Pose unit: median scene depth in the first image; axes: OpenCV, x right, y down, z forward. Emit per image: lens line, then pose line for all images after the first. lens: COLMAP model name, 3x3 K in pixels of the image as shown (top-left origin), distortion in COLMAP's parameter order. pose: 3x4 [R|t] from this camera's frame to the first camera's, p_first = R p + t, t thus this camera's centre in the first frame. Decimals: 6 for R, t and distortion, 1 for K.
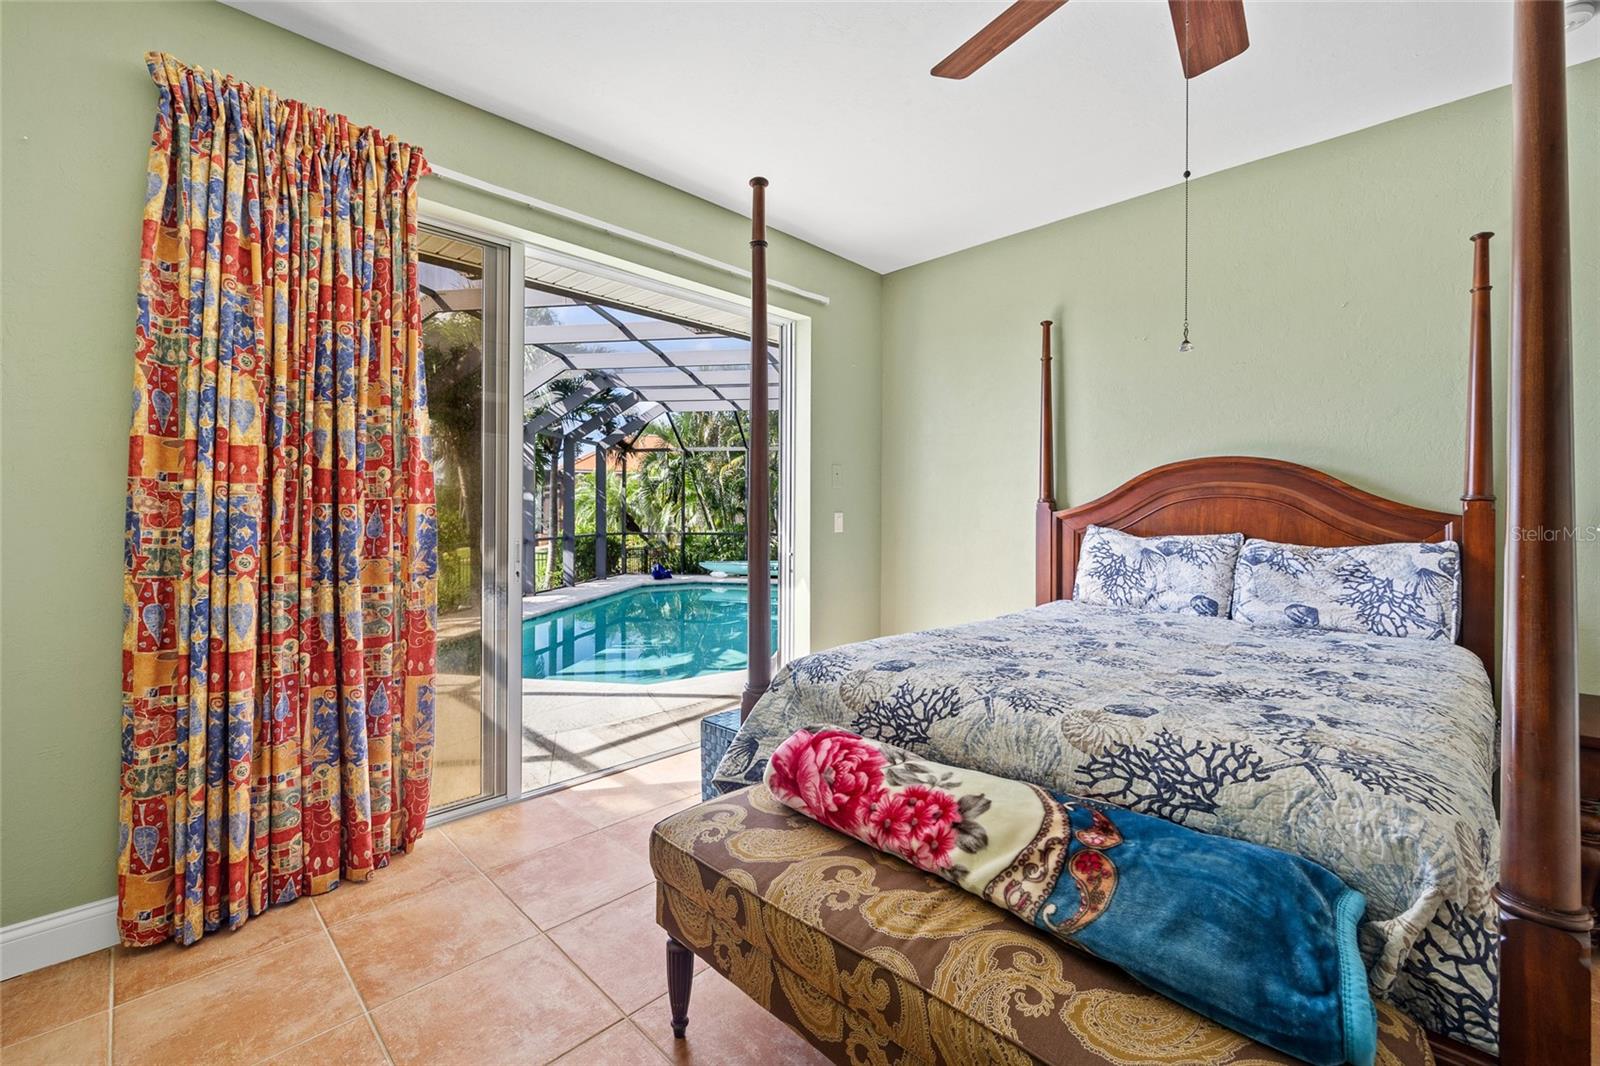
lens RADIAL K [[650.7, 0, 823.5], [0, 650.7, 504.0], [0, 0, 1]] dist [-0.006734, 0.000289]
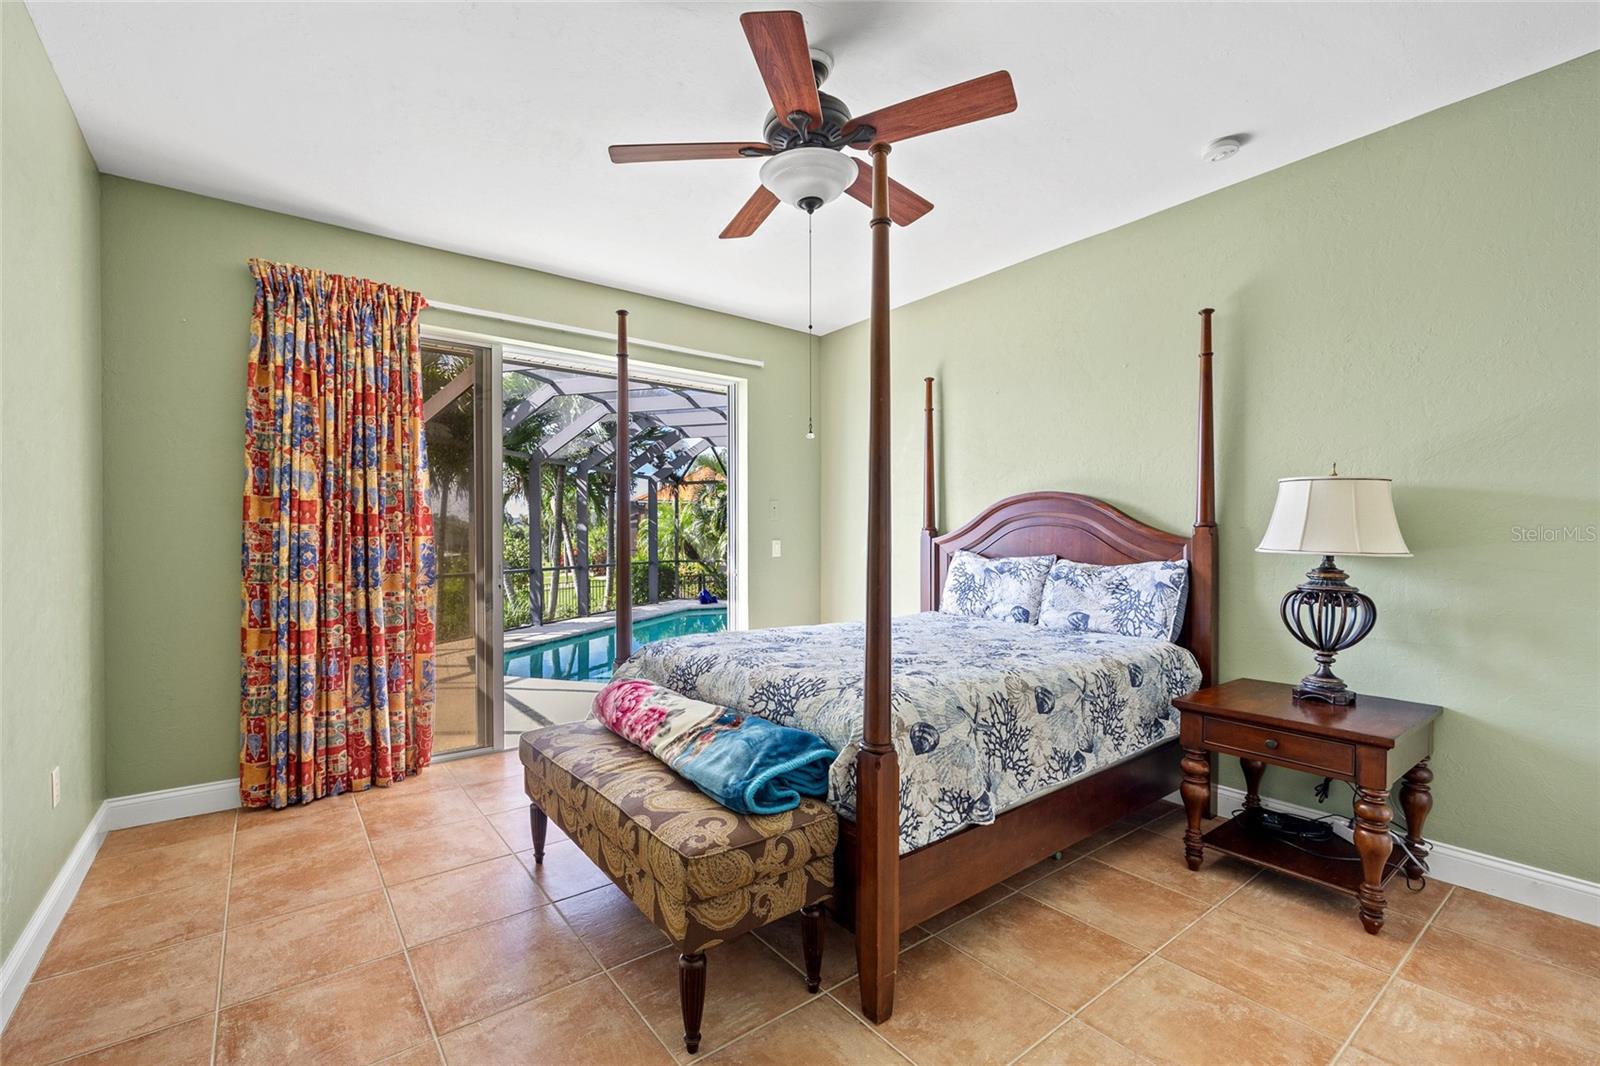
lens RADIAL K [[650.7, 0, 798.1], [0, 650.7, 536.4], [0, 0, 1]] dist [-0.006734, 0.000289]
pose [[0.990395, -0.007662, -0.138053, 0.469024], [0.008650, 0.999941, 0.006557, -0.002078], [0.137994, -0.007689, 0.990403, -0.371189]]
